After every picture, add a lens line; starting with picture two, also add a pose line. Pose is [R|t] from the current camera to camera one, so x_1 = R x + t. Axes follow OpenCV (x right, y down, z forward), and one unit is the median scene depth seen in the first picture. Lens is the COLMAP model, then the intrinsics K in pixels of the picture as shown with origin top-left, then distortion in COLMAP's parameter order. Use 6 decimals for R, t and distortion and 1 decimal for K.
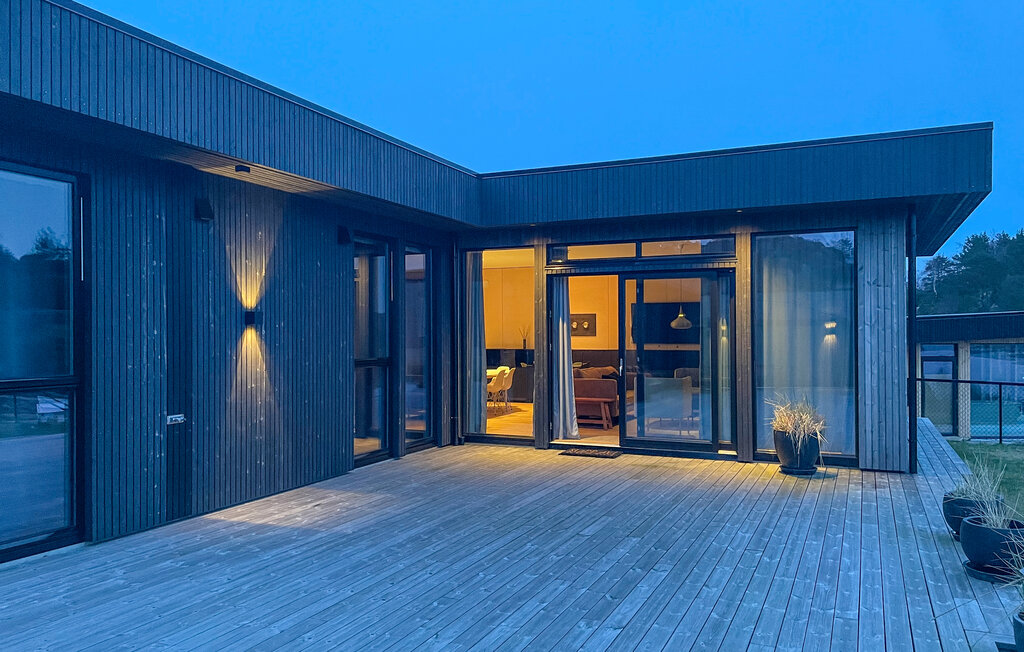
lens RADIAL K [[778.0, 0, 512.0], [0, 778.0, 326.0], [0, 0, 1]] dist [0.001243, -0.000913]
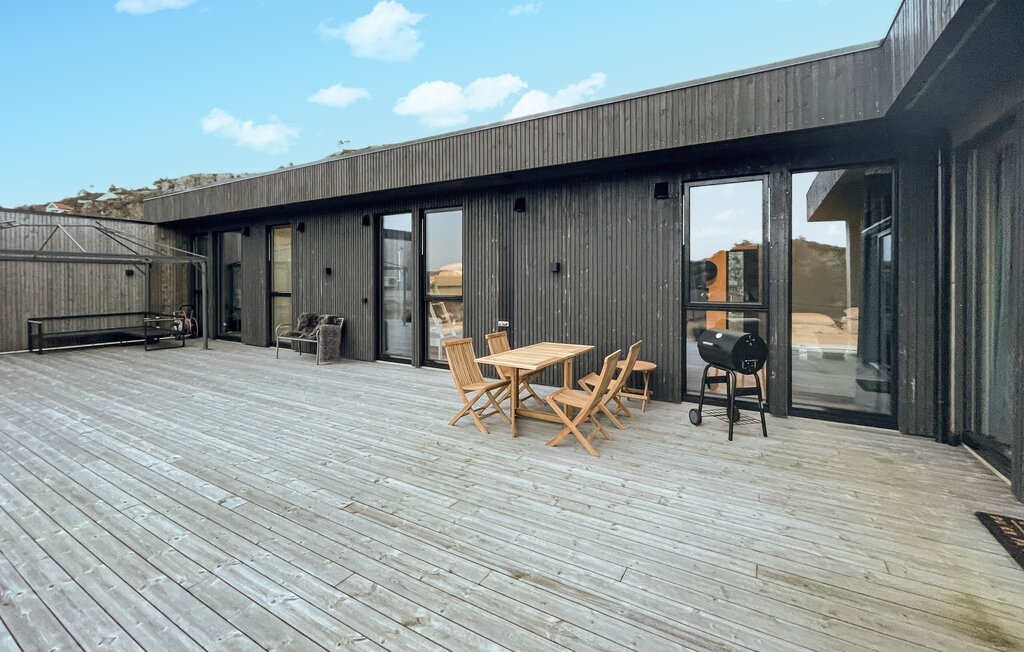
lens RADIAL K [[426.4, 0, 510.0], [0, 426.4, 282.9], [0, 0, 1]] dist [0.000043, -0.000009]
pose [[-0.101945, 0.016797, -0.994648, 0.554579], [0.014890, 0.999771, 0.015357, 0.008676], [0.994679, -0.013245, -0.102172, 1.099141]]
